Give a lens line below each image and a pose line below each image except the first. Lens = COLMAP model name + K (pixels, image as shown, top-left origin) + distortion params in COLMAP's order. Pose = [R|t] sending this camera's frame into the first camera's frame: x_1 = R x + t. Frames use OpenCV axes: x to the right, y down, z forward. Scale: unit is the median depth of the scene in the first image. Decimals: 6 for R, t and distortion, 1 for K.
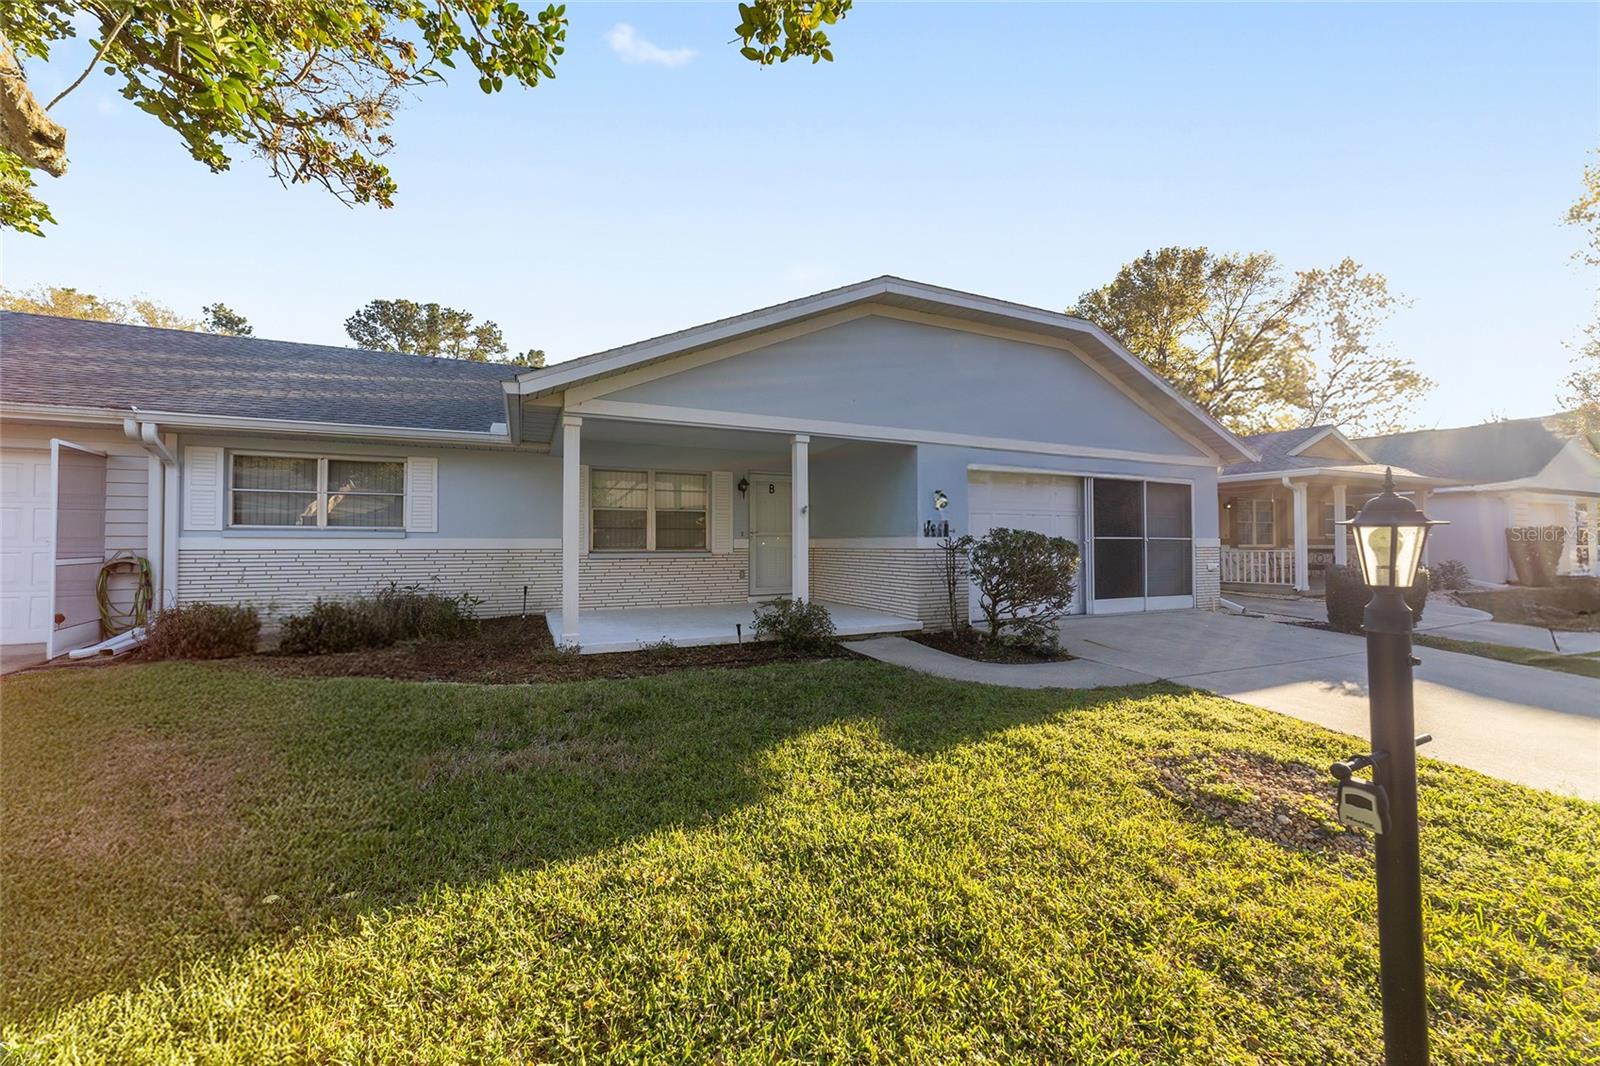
lens RADIAL K [[616.2, 0, 803.5], [0, 616.2, 536.8], [0, 0, 1]] dist [-0.010830, 0.000361]
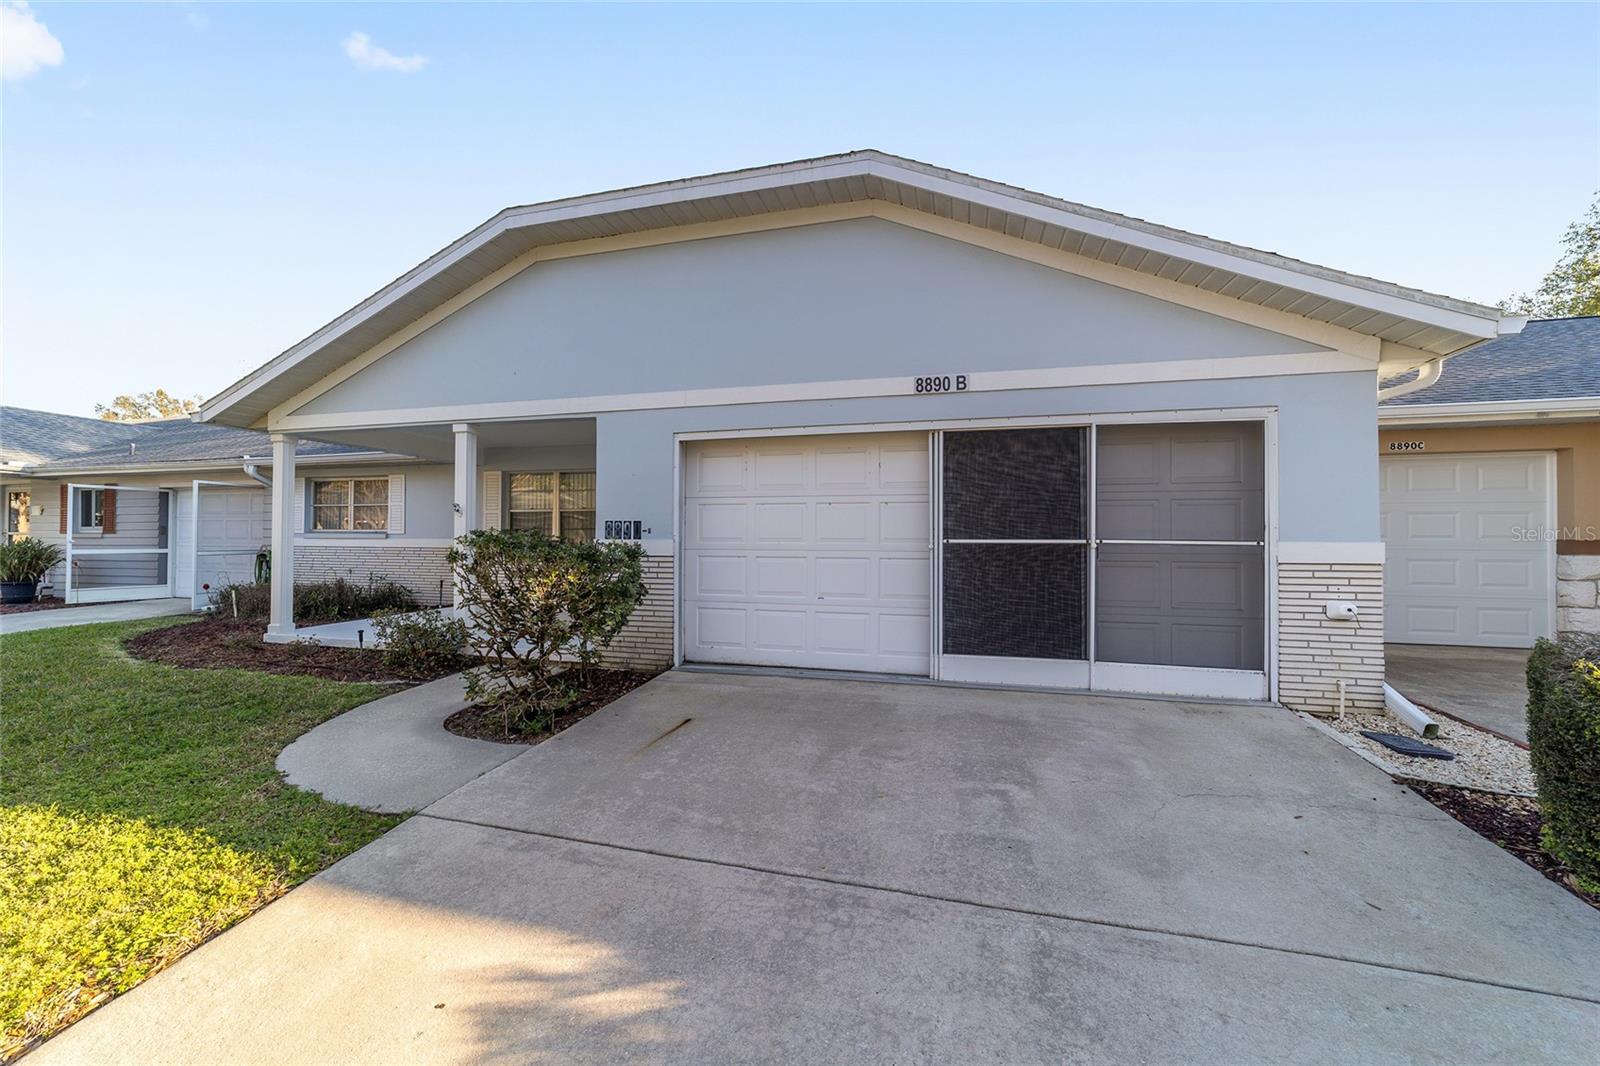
lens RADIAL K [[615.1, 0, 803.0], [0, 615.1, 531.8], [0, 0, 1]] dist [-0.014059, 0.005526]
pose [[0.768284, -0.004003, -0.640096, 0.834484], [0.003591, 0.999992, -0.001944, -0.006080], [0.640098, -0.000805, 0.768292, 0.572771]]
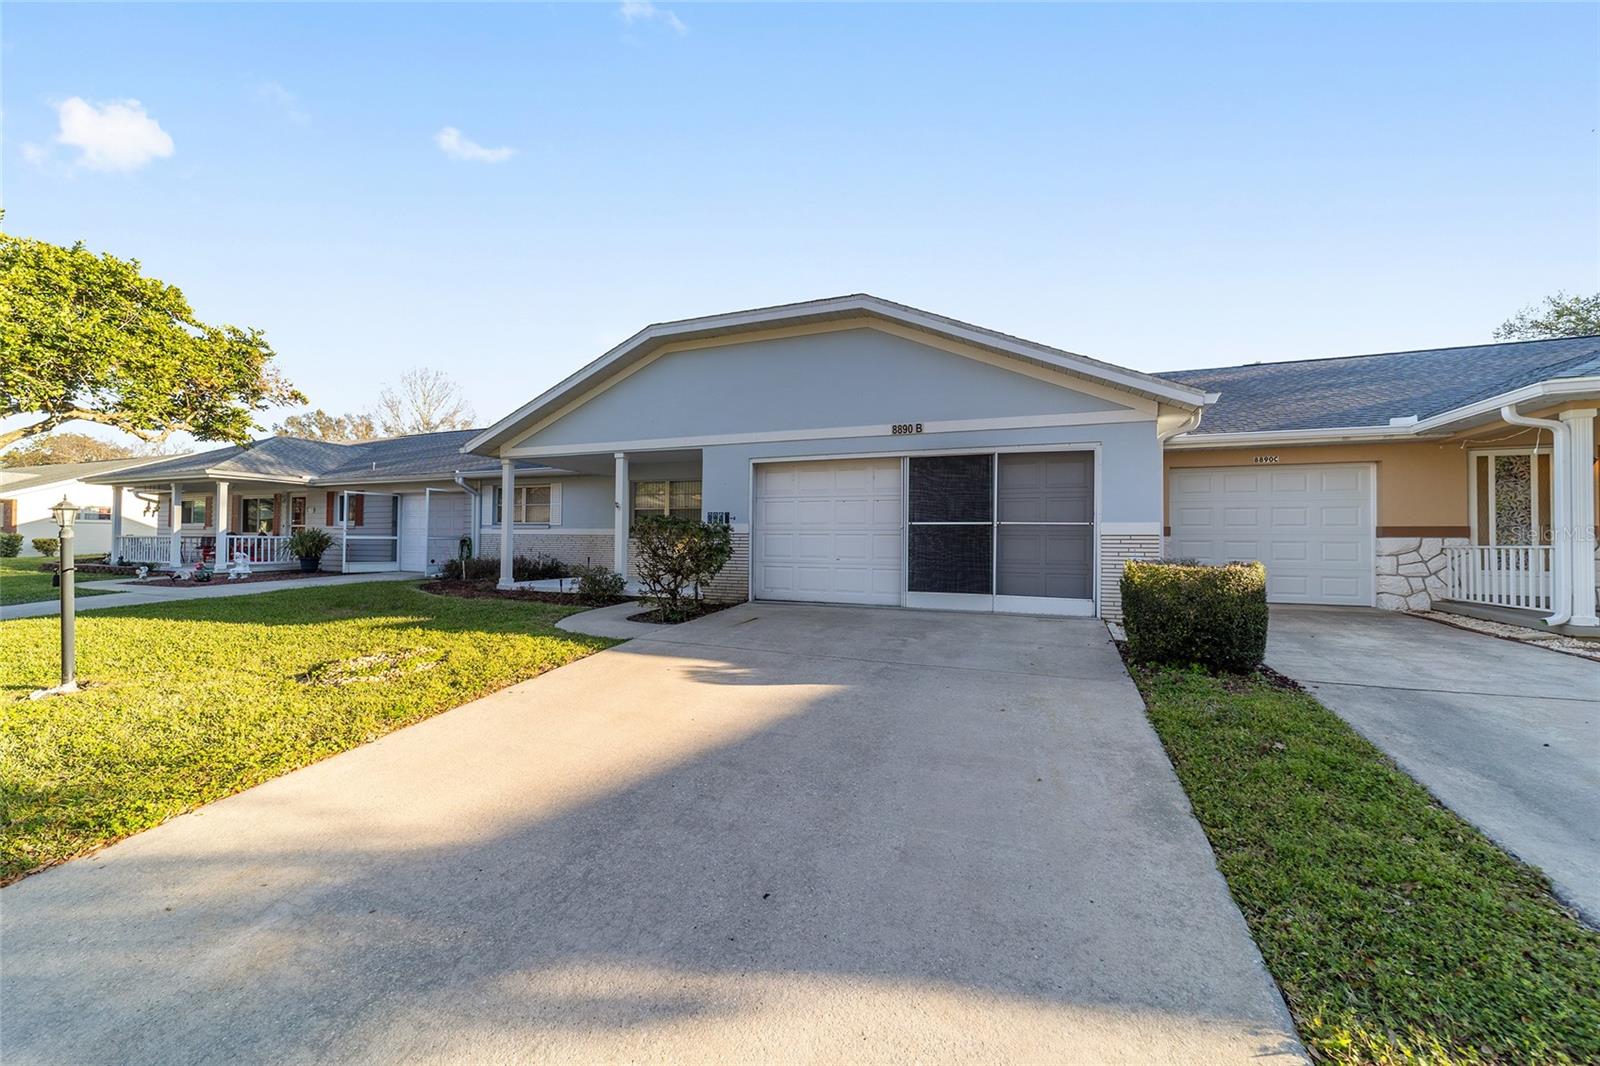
lens RADIAL K [[620.0, 0, 800.0], [0, 620.0, 533.0], [0, 0, 1]] dist [-0.014681, 0.000029]
pose [[0.681314, -0.003670, -0.731982, 1.185299], [-0.001042, 0.999982, -0.005983, 0.025402], [0.731991, 0.004839, 0.681297, 0.297741]]
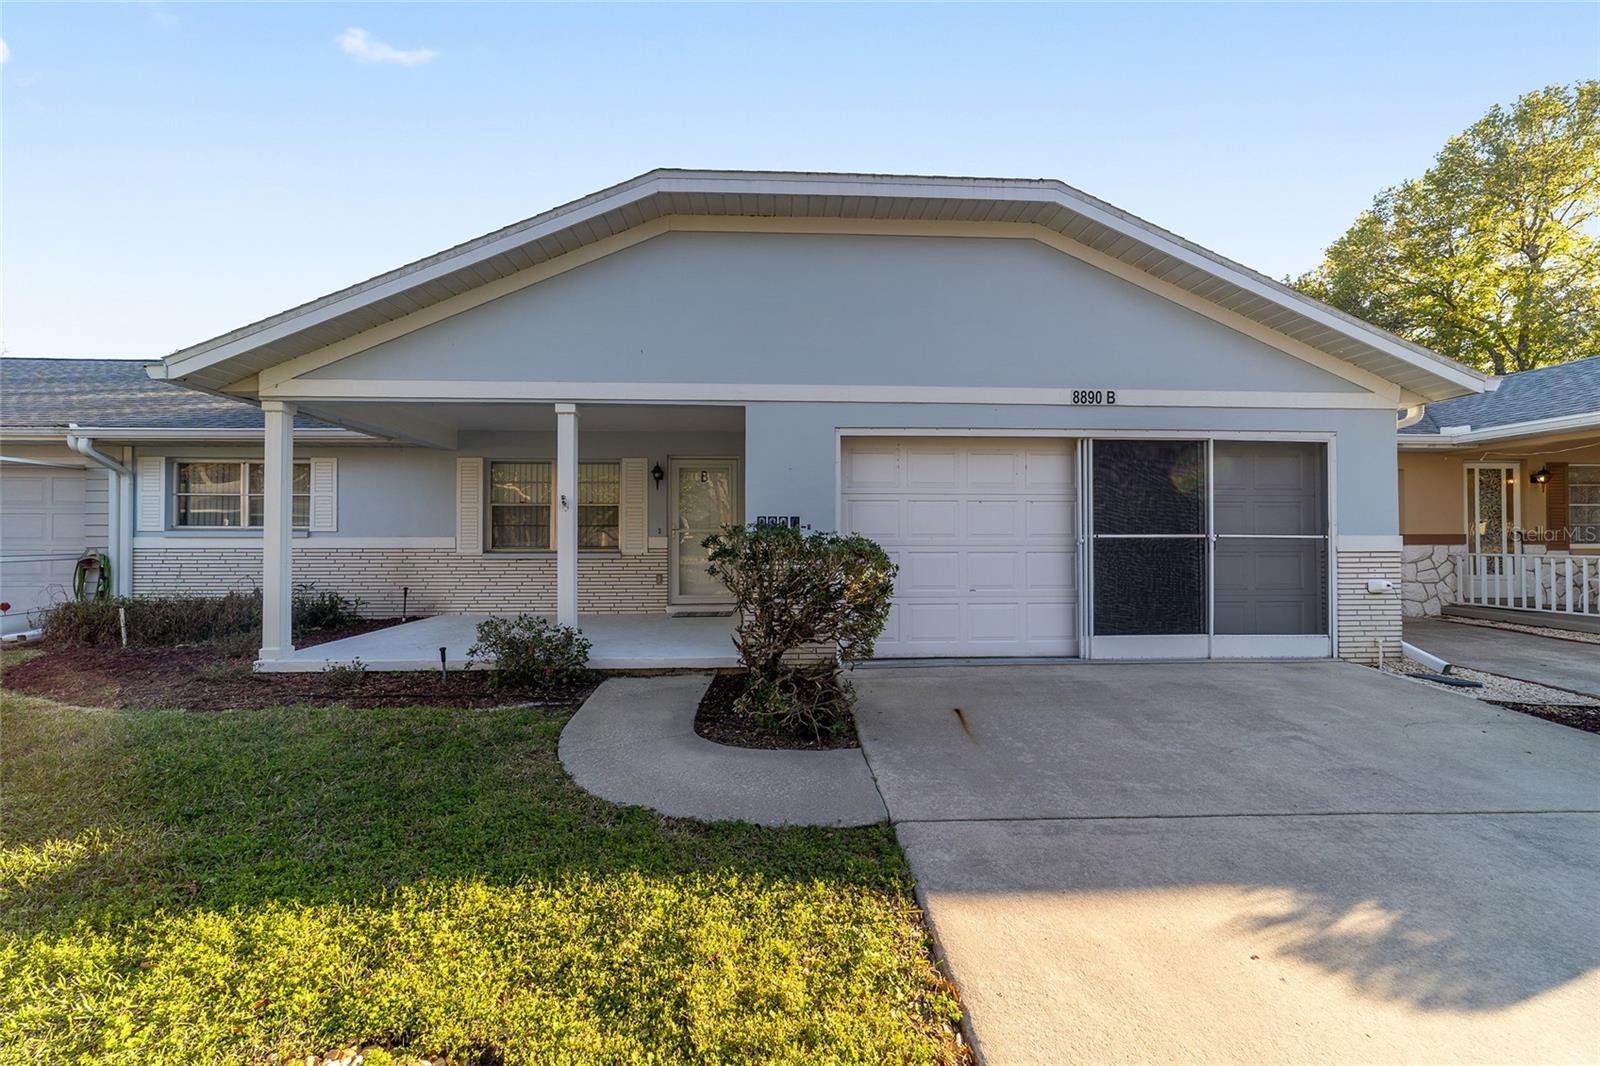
lens RADIAL K [[623.5, 0, 802.3], [0, 623.5, 532.7], [0, 0, 1]] dist [-0.016464, 0.008113]
pose [[0.925919, -0.002979, -0.377709, 0.501688], [0.004327, 0.999987, 0.002721, -0.004719], [0.377696, -0.004154, 0.925920, 0.353764]]
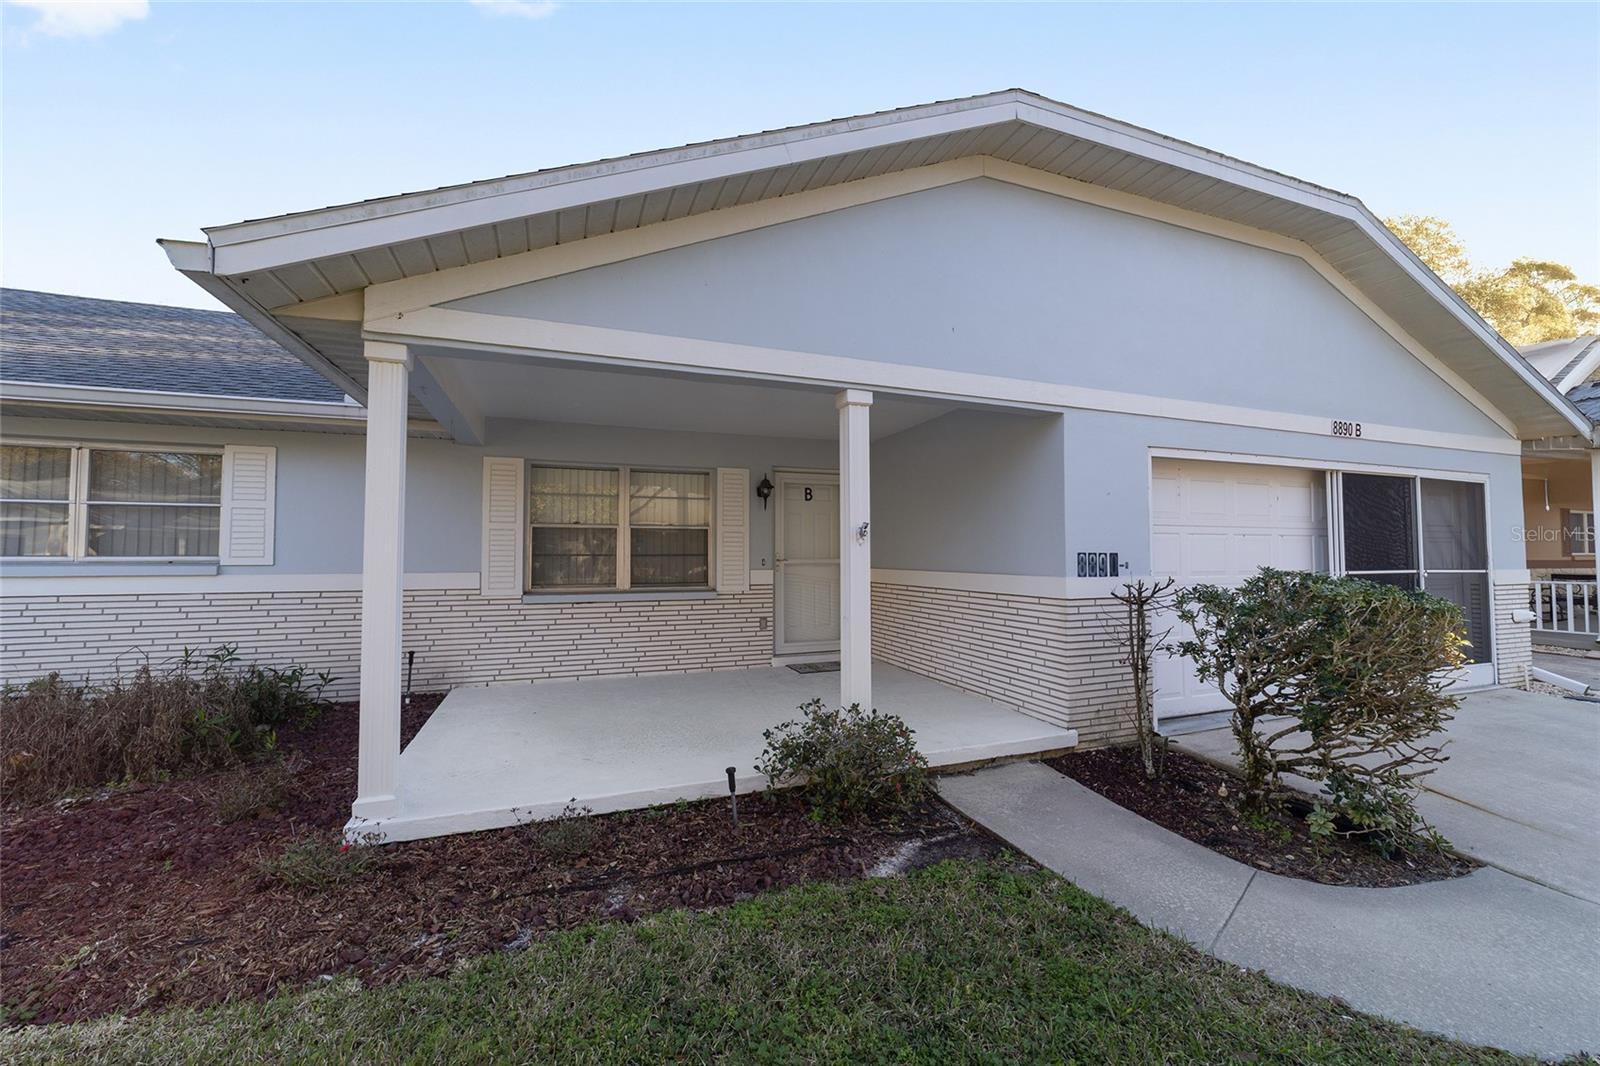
lens RADIAL K [[630.2, 0, 802.6], [0, 630.2, 531.8], [0, 0, 1]] dist [-0.016301, 0.008481]
pose [[0.997313, -0.001646, -0.073246, -0.009851], [-0.000061, 0.999728, -0.023305, -0.026619], [0.073264, 0.023246, 0.997042, 0.407531]]
